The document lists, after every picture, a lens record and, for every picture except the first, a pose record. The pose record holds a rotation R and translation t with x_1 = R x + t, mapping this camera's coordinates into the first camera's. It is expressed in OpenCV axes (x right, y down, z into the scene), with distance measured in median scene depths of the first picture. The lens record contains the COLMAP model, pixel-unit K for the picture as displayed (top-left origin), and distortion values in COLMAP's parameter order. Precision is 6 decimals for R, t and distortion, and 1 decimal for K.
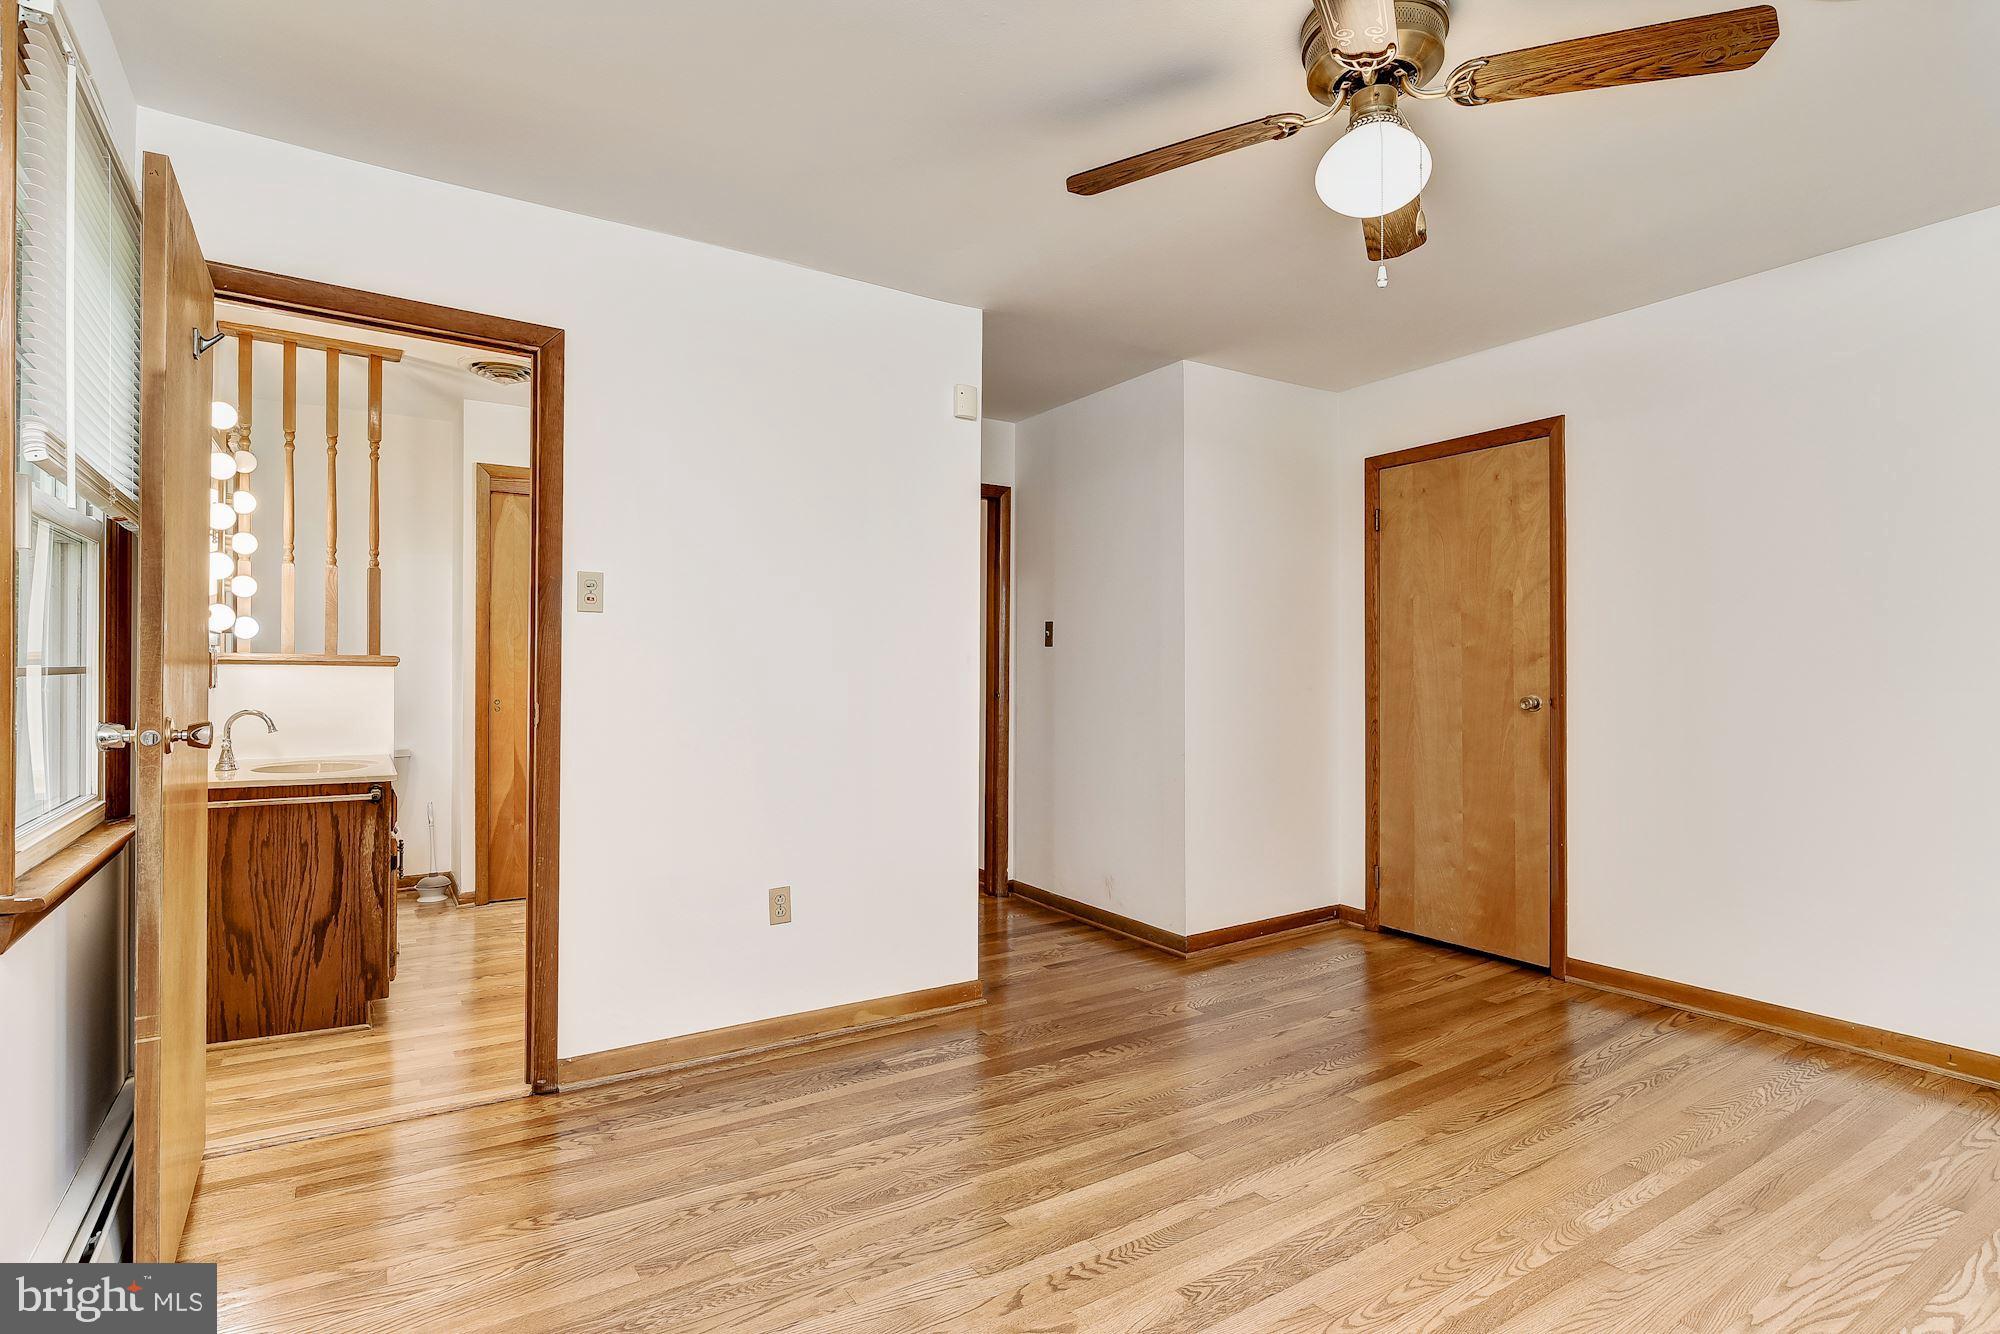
lens RADIAL K [[1002.8, 0, 1000.0], [0, 1002.8, 667.0], [0, 0, 1]] dist [-0.016201, 0.008851]
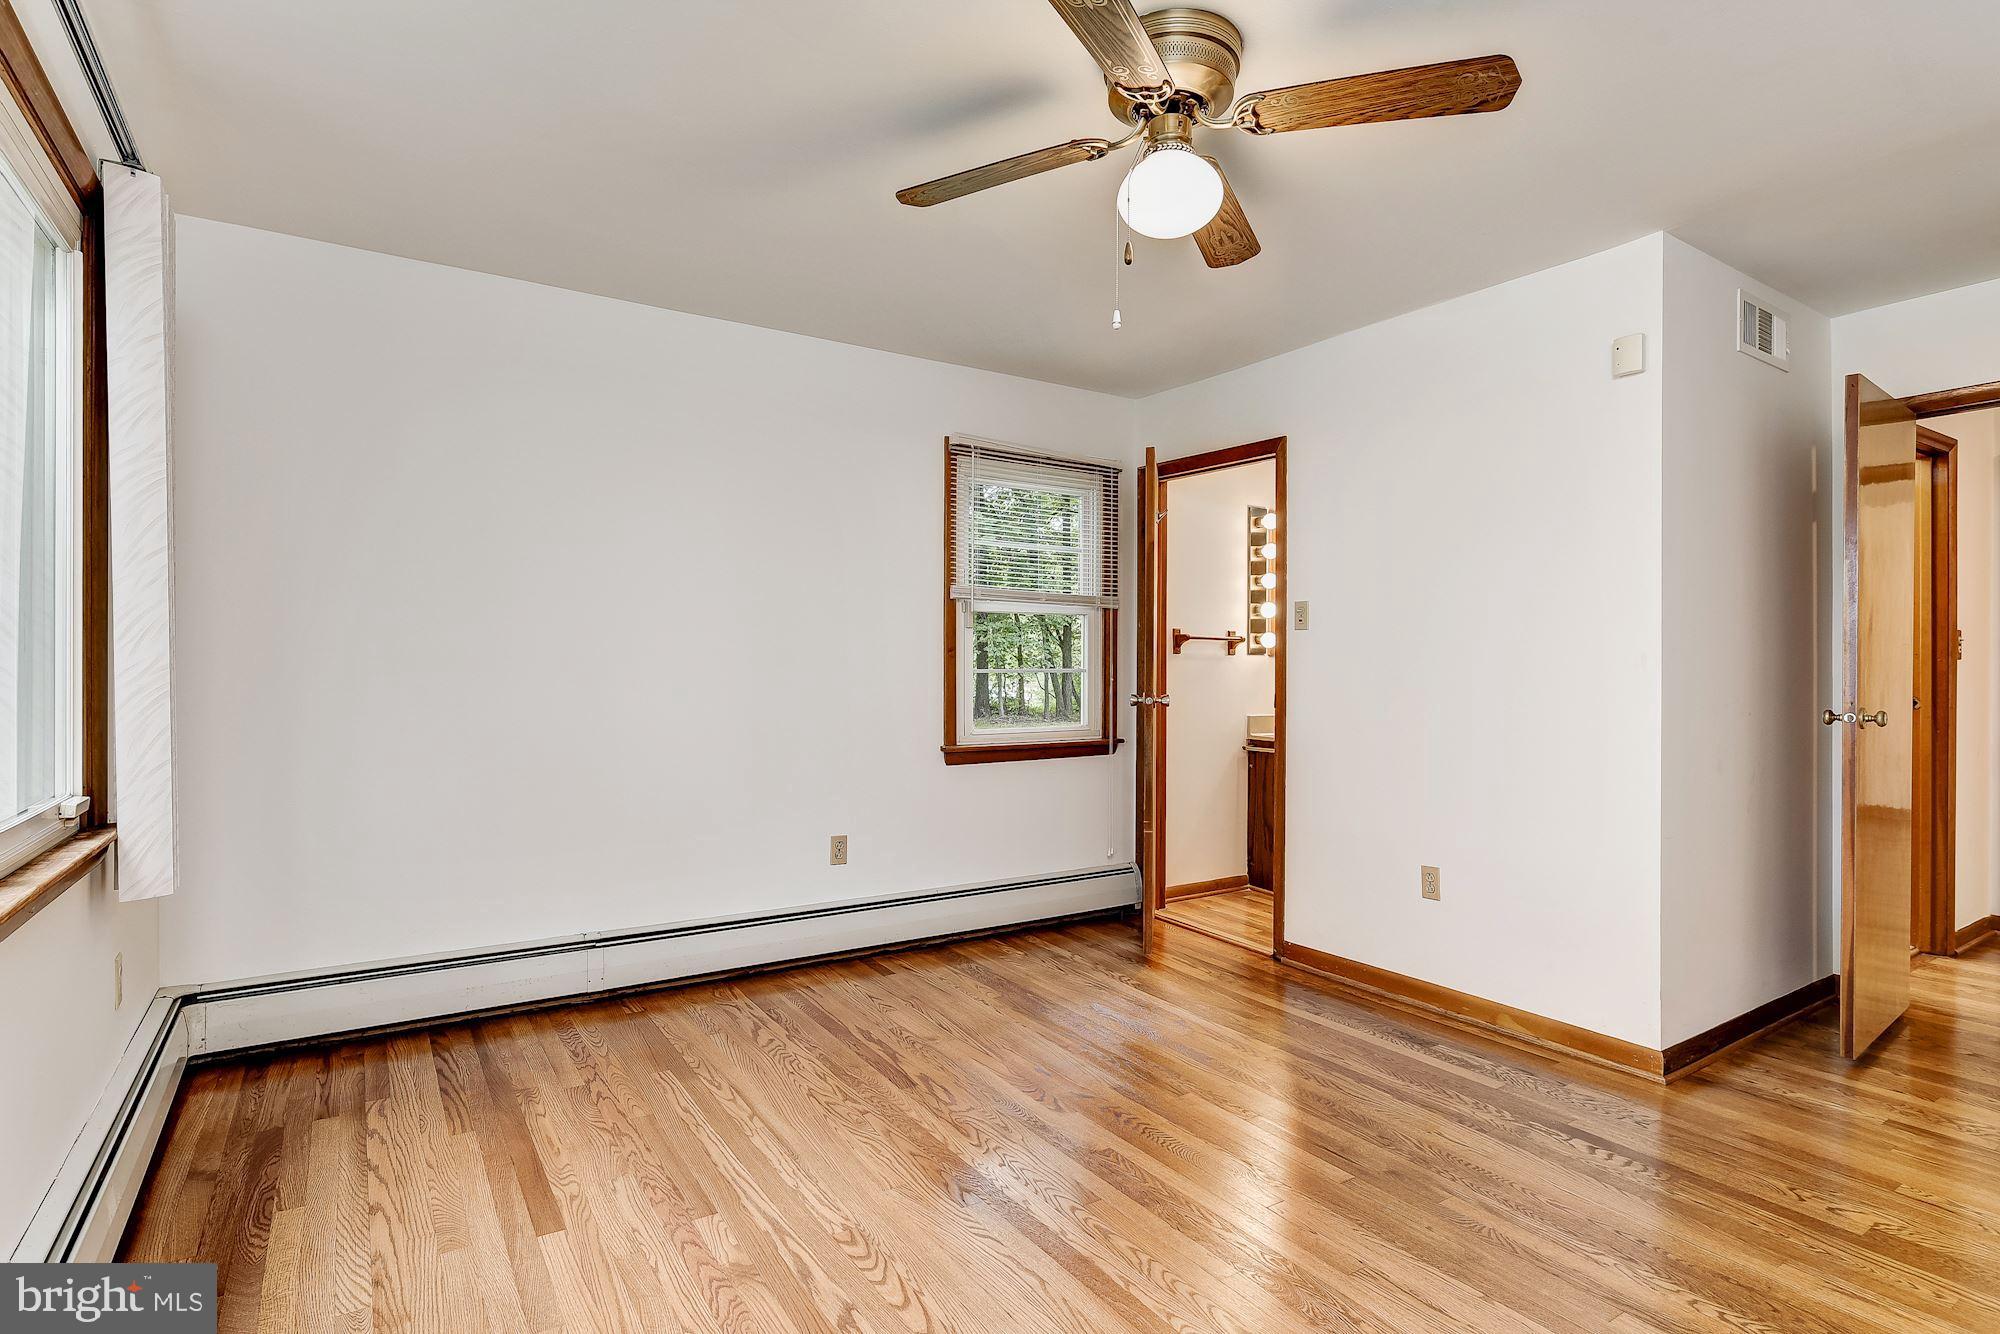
lens RADIAL K [[1002.8, 0, 1000.0], [0, 1002.8, 667.0], [0, 0, 1]] dist [-0.016201, 0.008851]
pose [[0.000480, -0.003782, -0.999993, 0.972055], [-0.002443, 0.999990, -0.003783, 0.002324], [0.999997, 0.002445, 0.000470, 0.561190]]
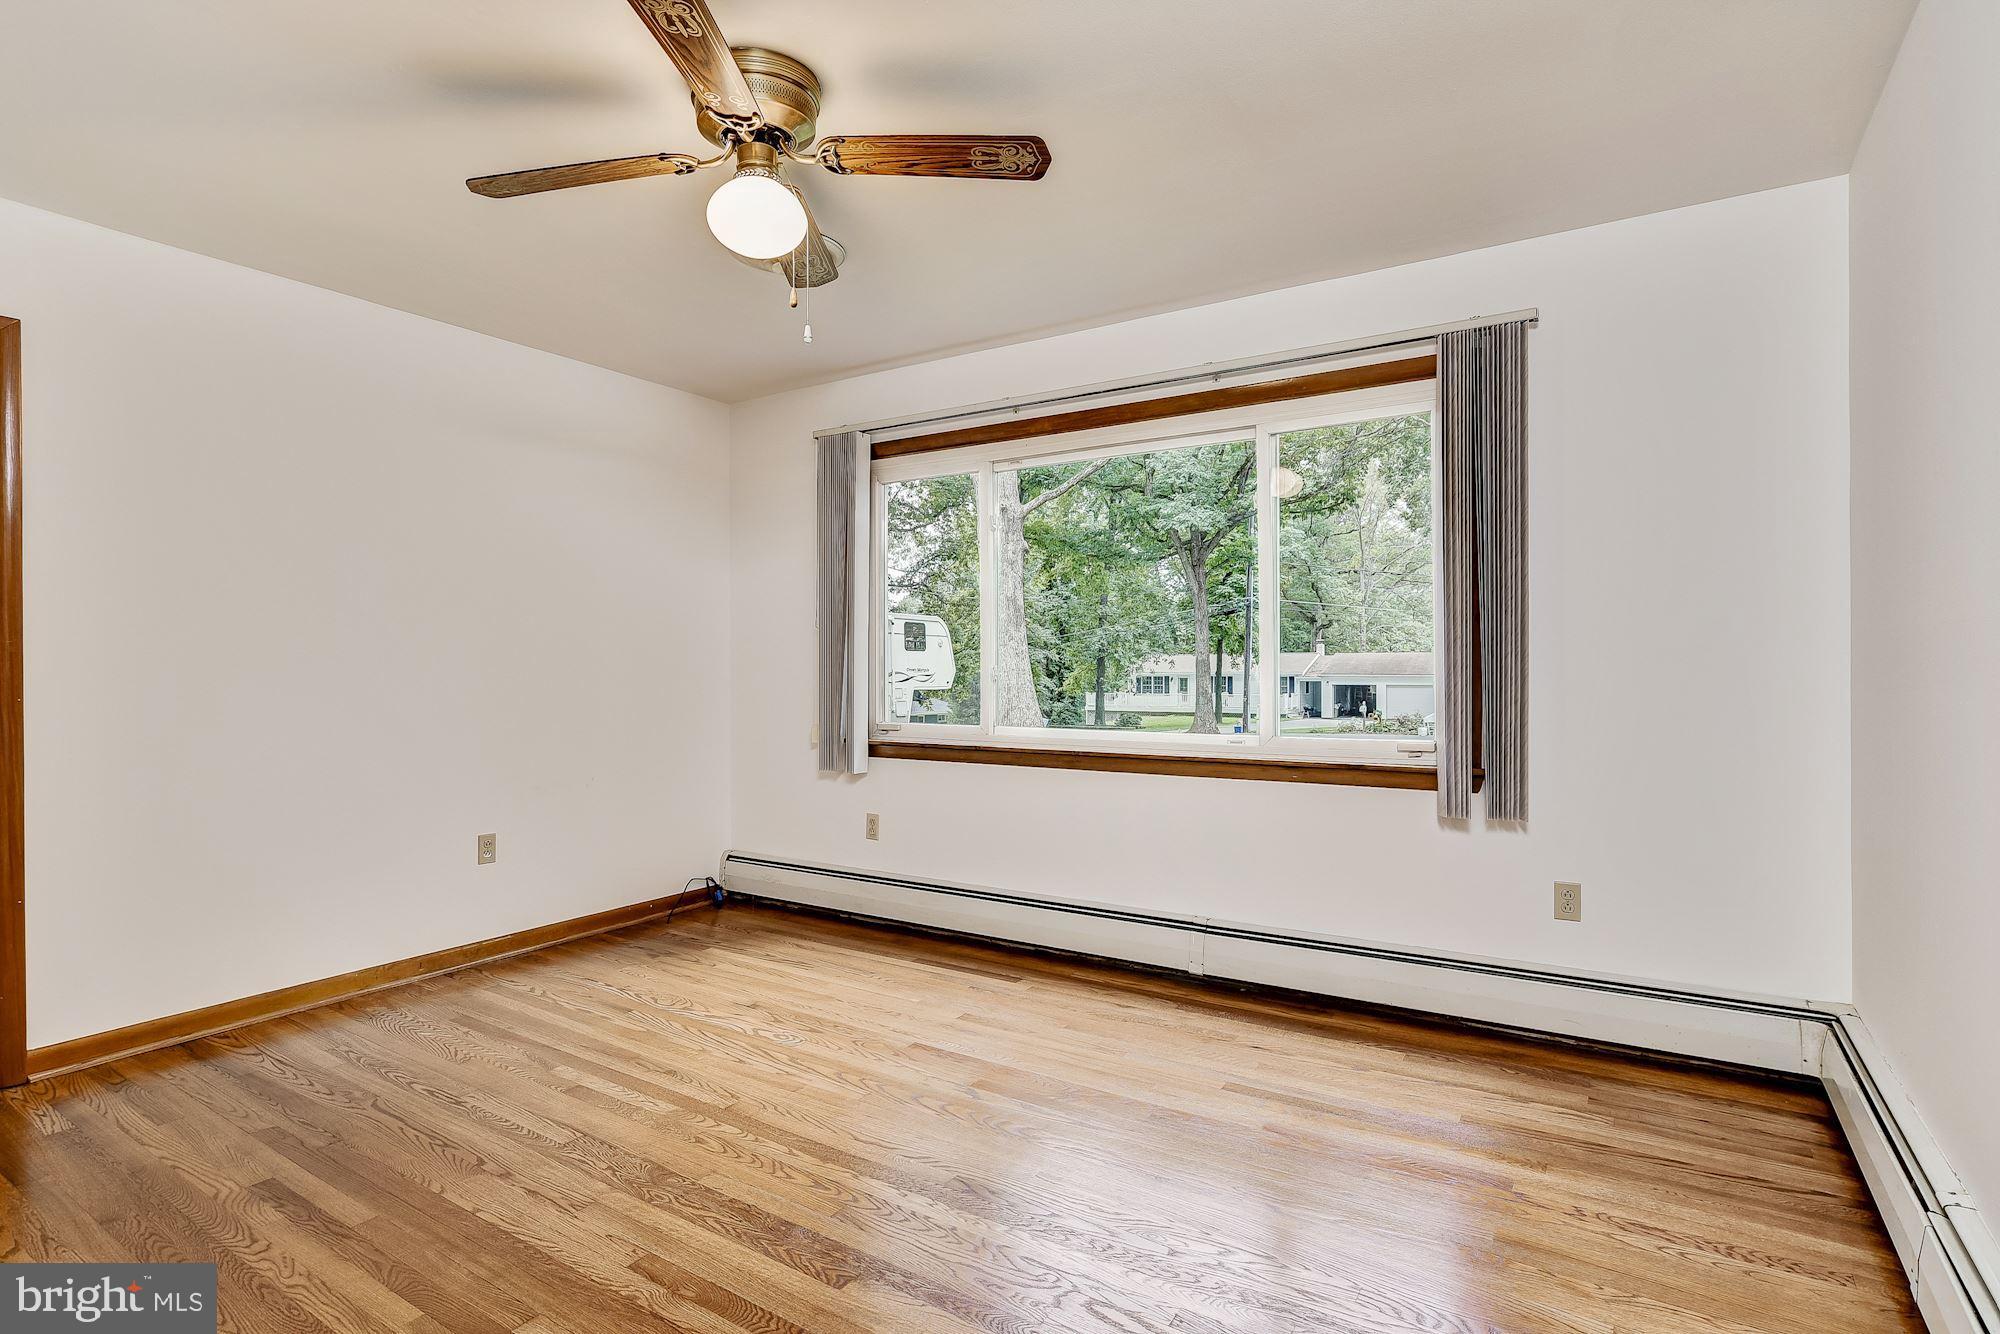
lens RADIAL K [[1002.8, 0, 1000.0], [0, 1002.8, 667.0], [0, 0, 1]] dist [-0.016201, 0.008851]
pose [[-0.406493, -0.001609, 0.913653, -0.520318], [-0.000501, 0.999999, 0.001539, 0.003856], [-0.913654, 0.000168, -0.406493, 0.825350]]
